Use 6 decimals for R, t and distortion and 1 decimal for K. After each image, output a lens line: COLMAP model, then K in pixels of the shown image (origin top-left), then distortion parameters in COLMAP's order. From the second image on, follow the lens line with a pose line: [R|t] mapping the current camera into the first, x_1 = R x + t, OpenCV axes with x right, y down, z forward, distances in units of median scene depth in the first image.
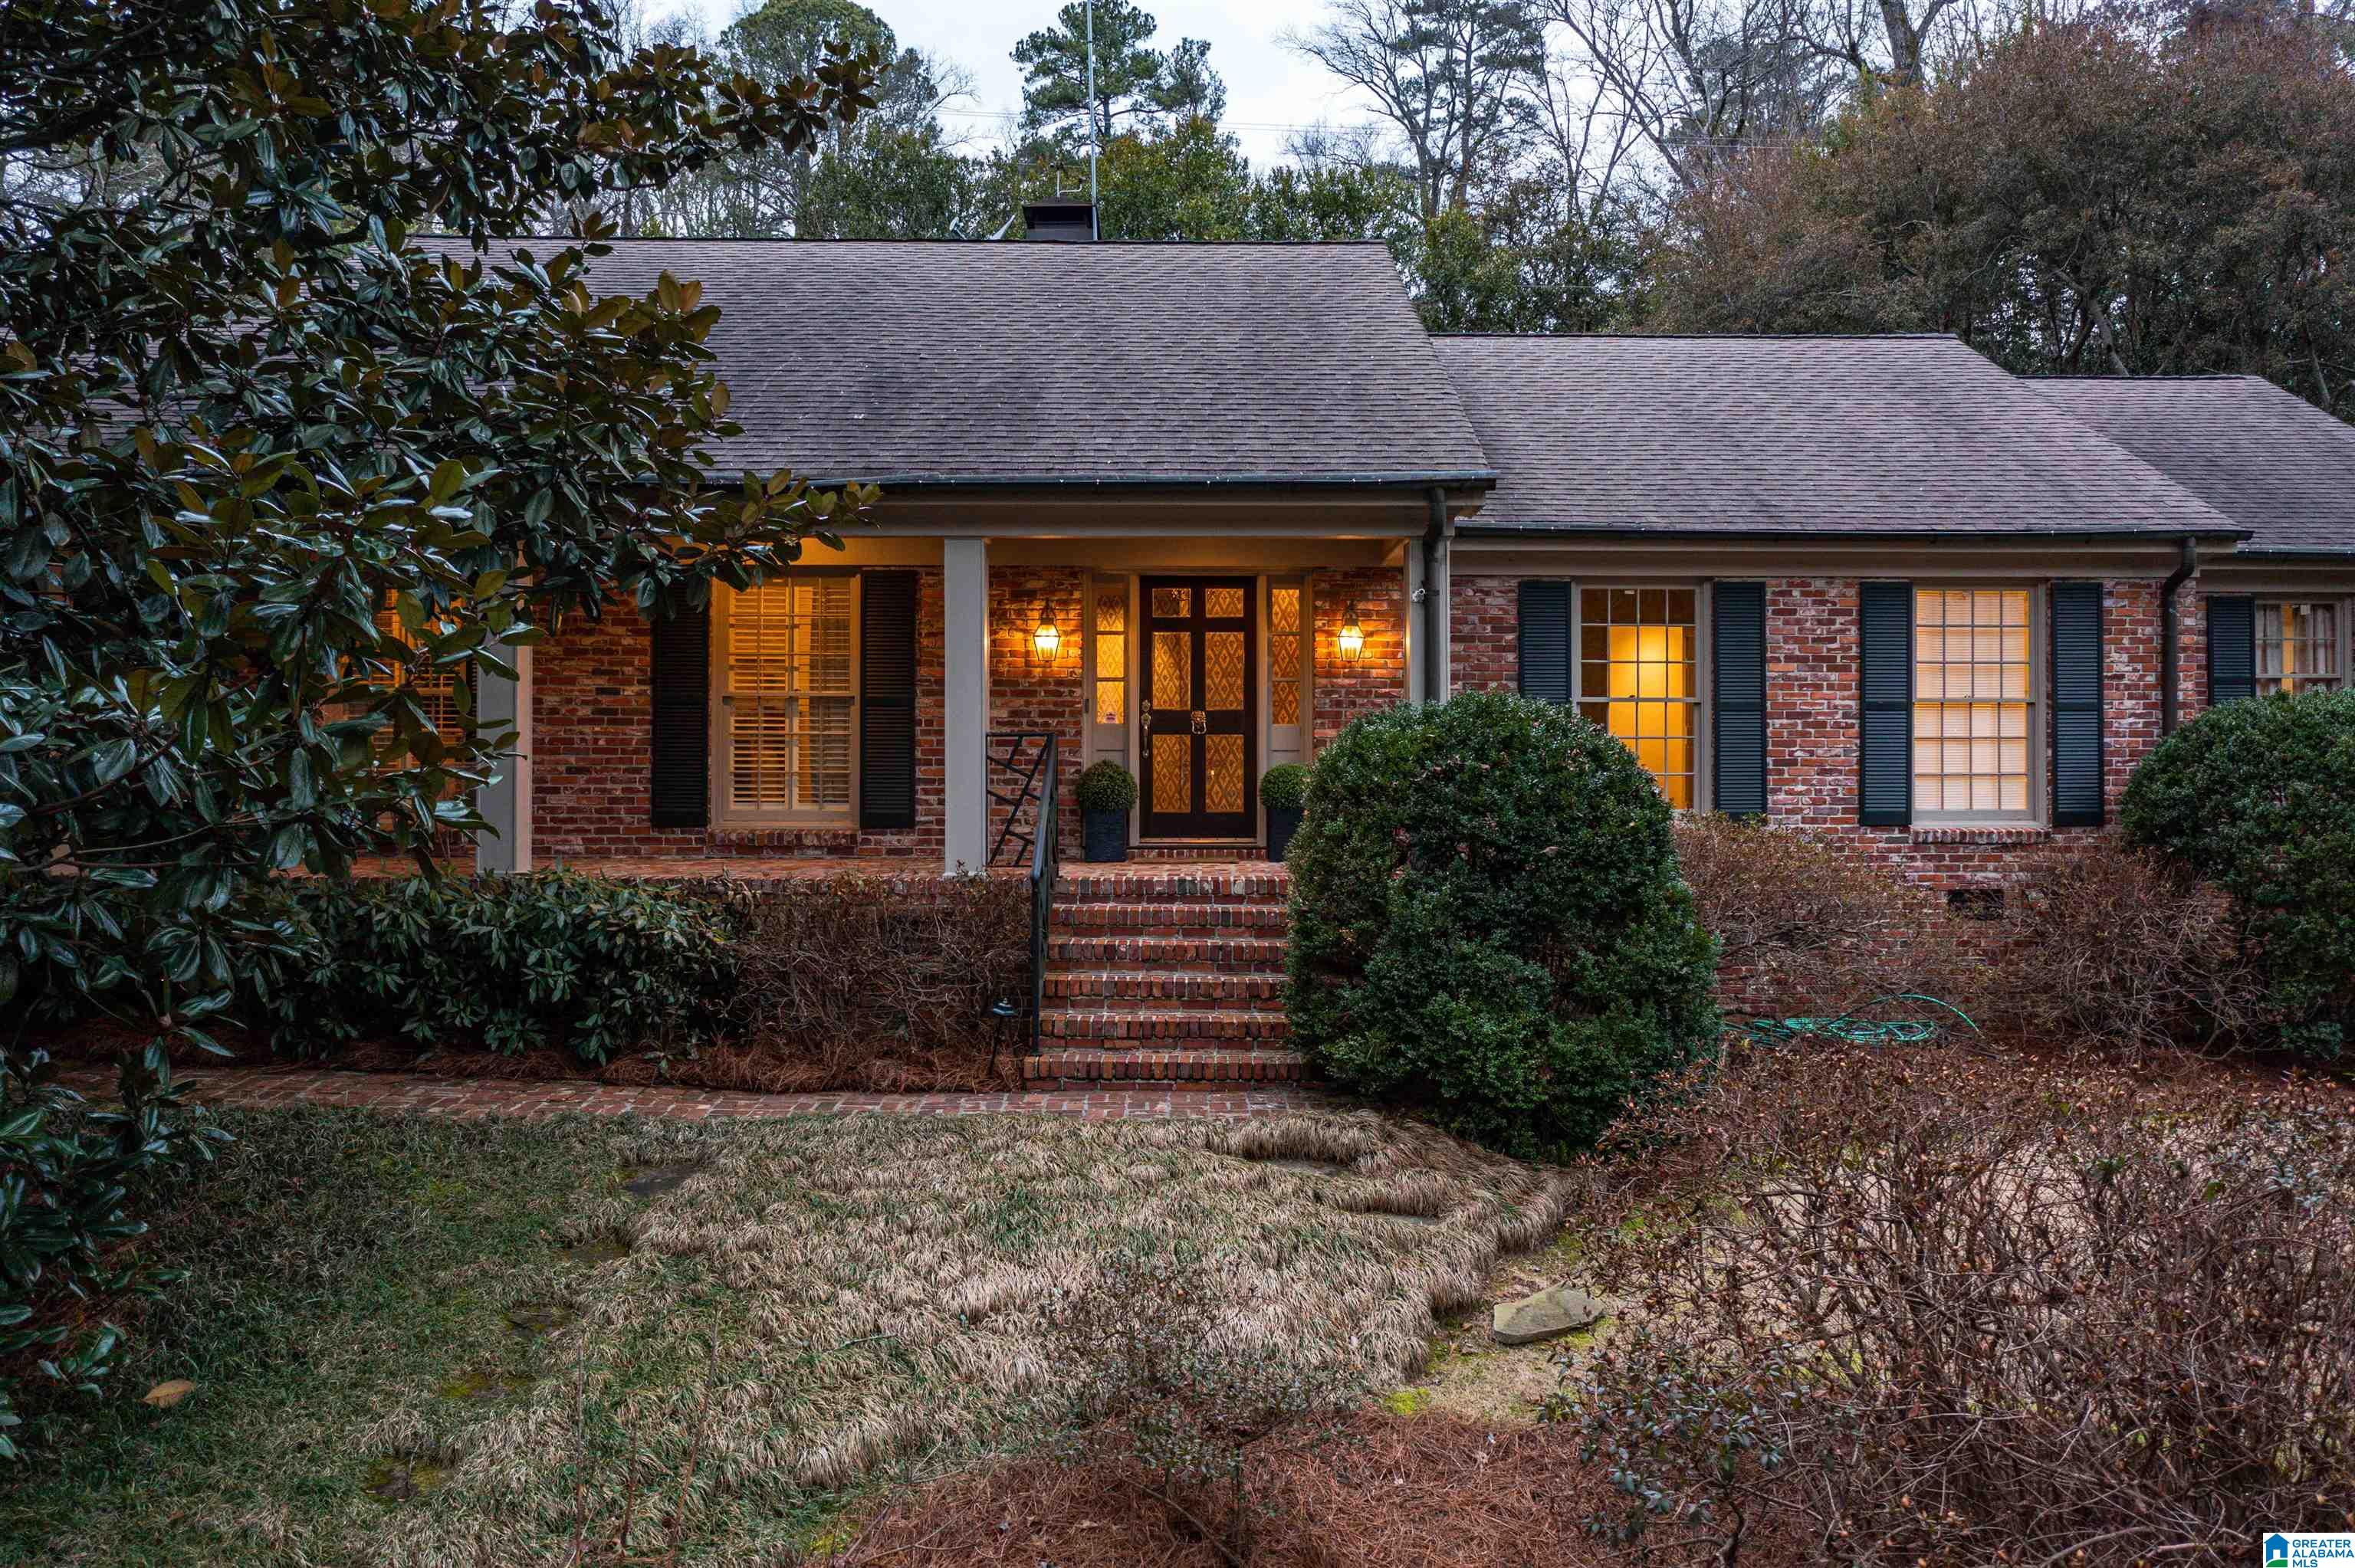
lens RADIAL K [[1830.5, 0, 1221.0], [0, 1830.5, 749.4], [0, 0, 1]] dist [-0.022699, -0.000415]
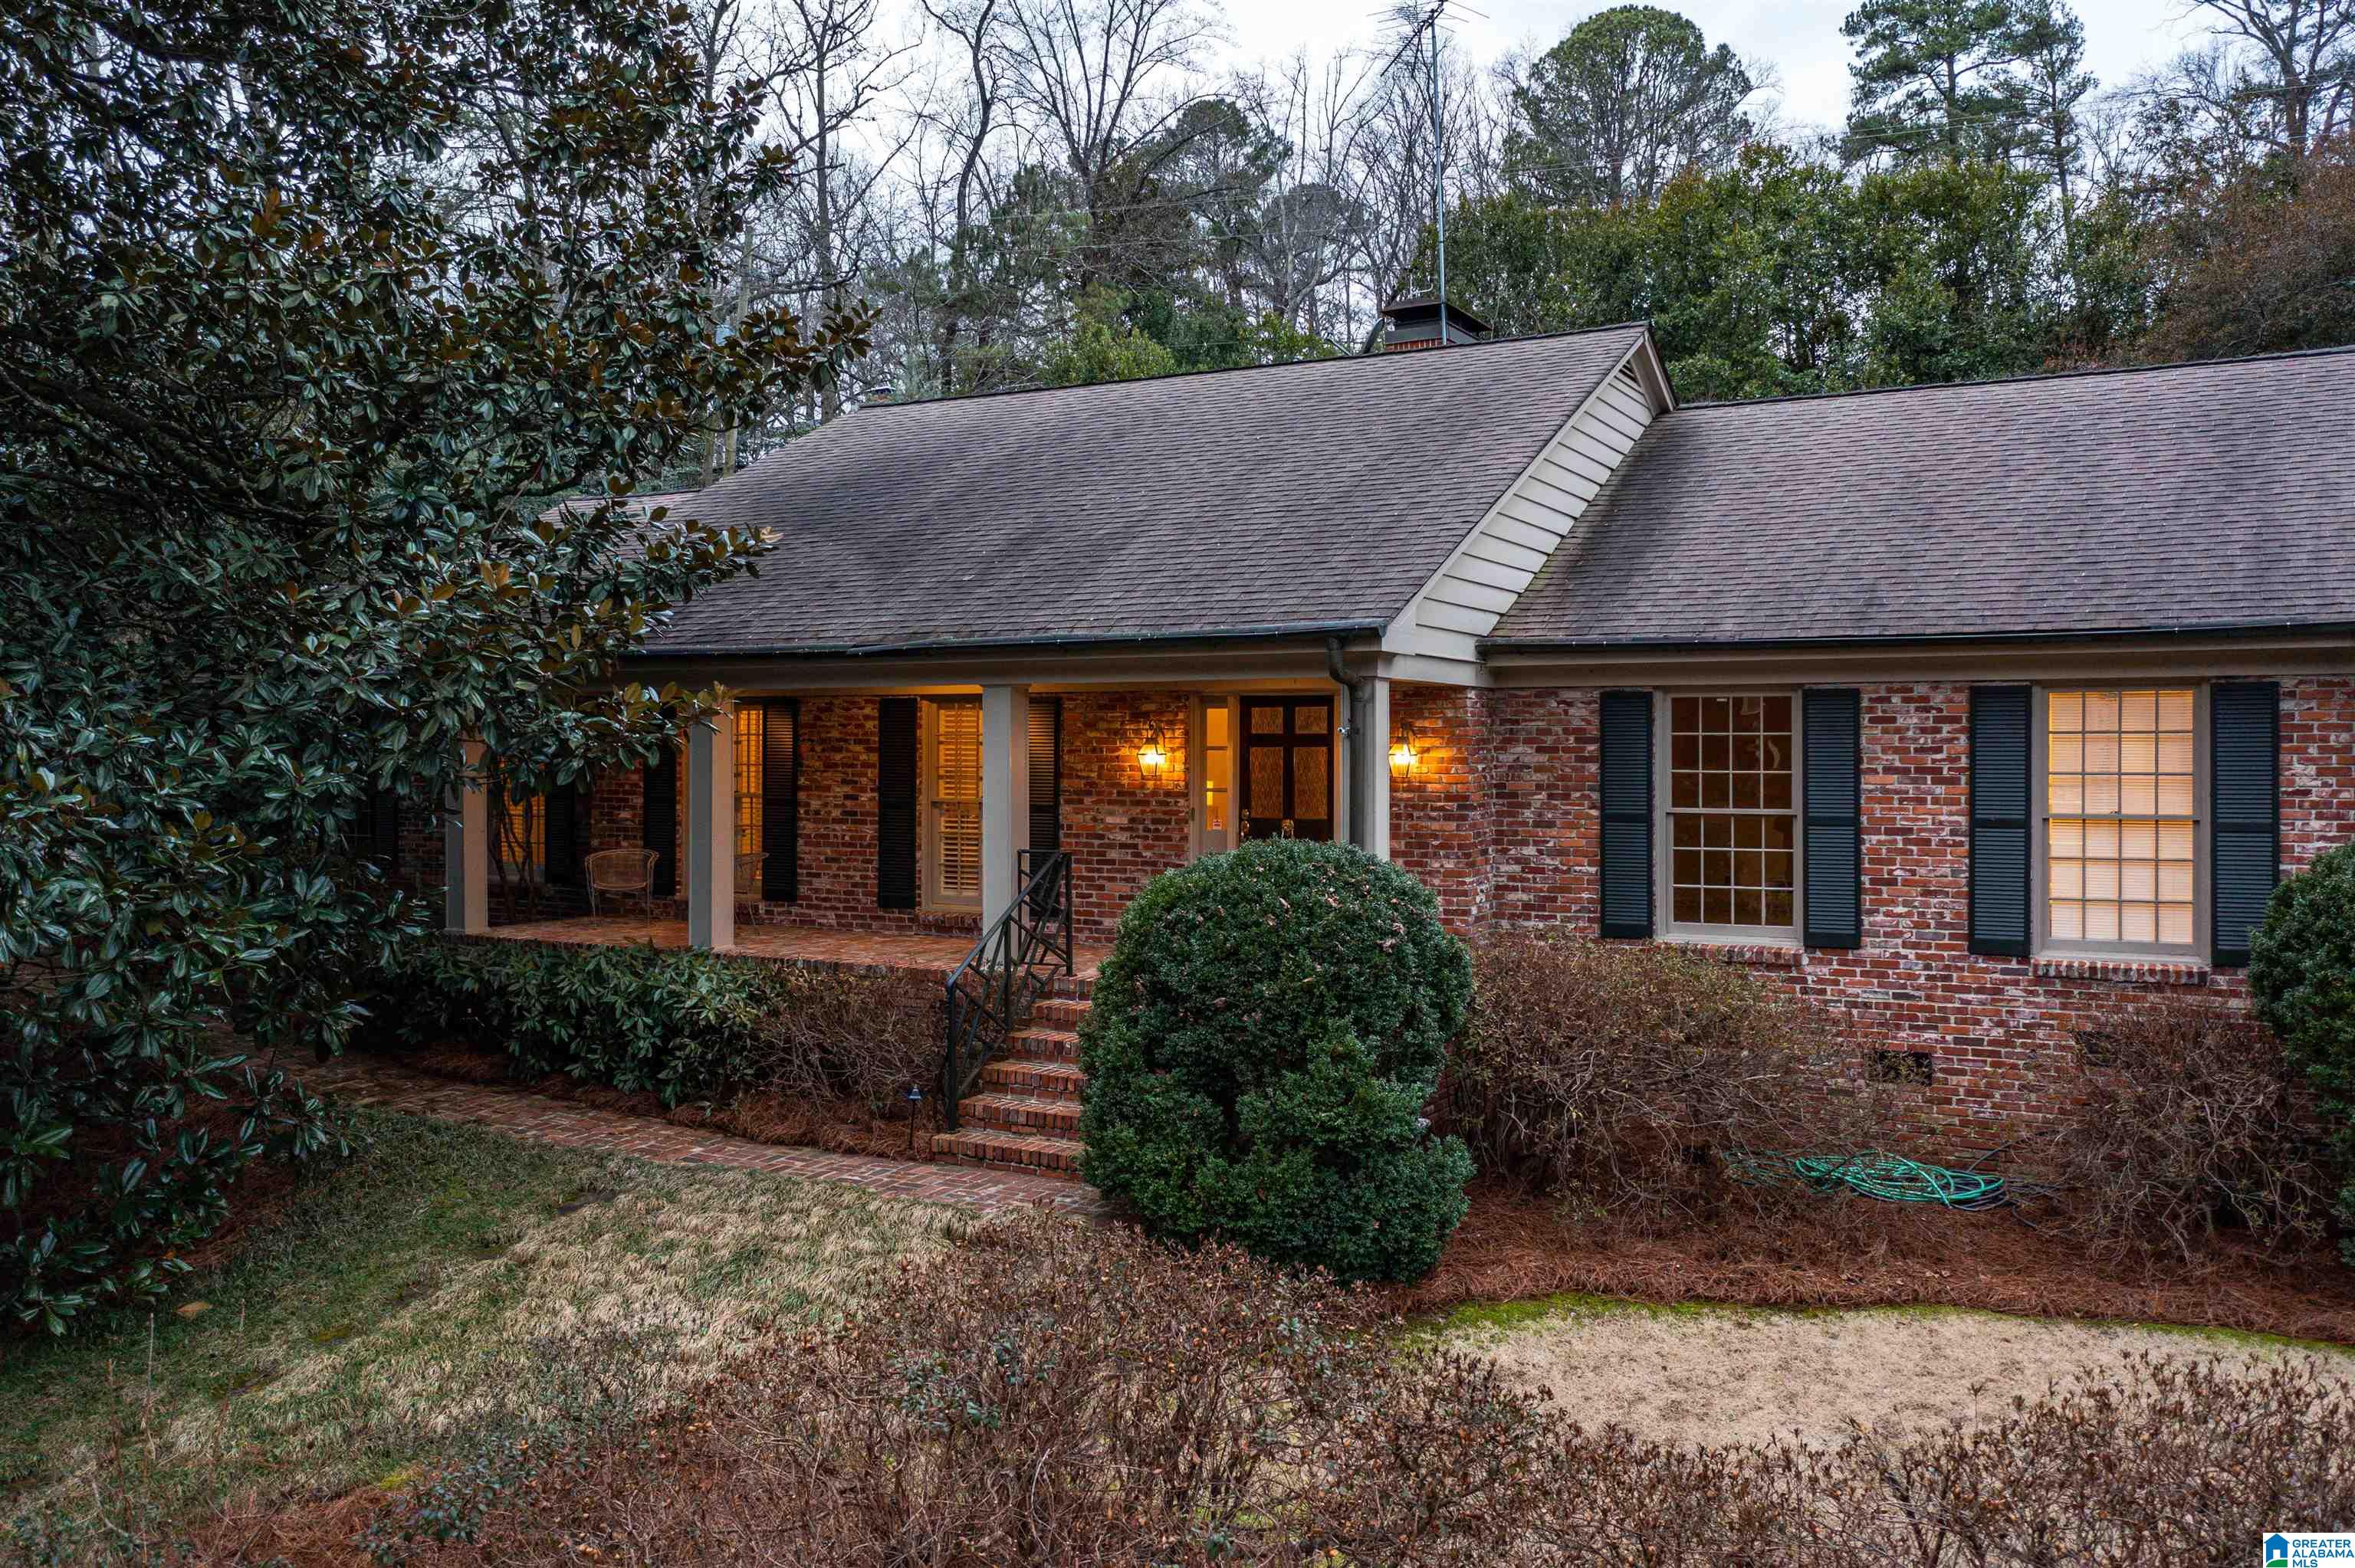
lens RADIAL K [[1830.5, 0, 1221.0], [0, 1830.5, 749.4], [0, 0, 1]] dist [-0.022699, -0.000415]
pose [[0.876740, -0.000356, -0.480964, 0.460748], [0.003108, 0.999983, 0.004926, -0.065957], [0.480954, -0.005814, 0.876727, 0.022554]]
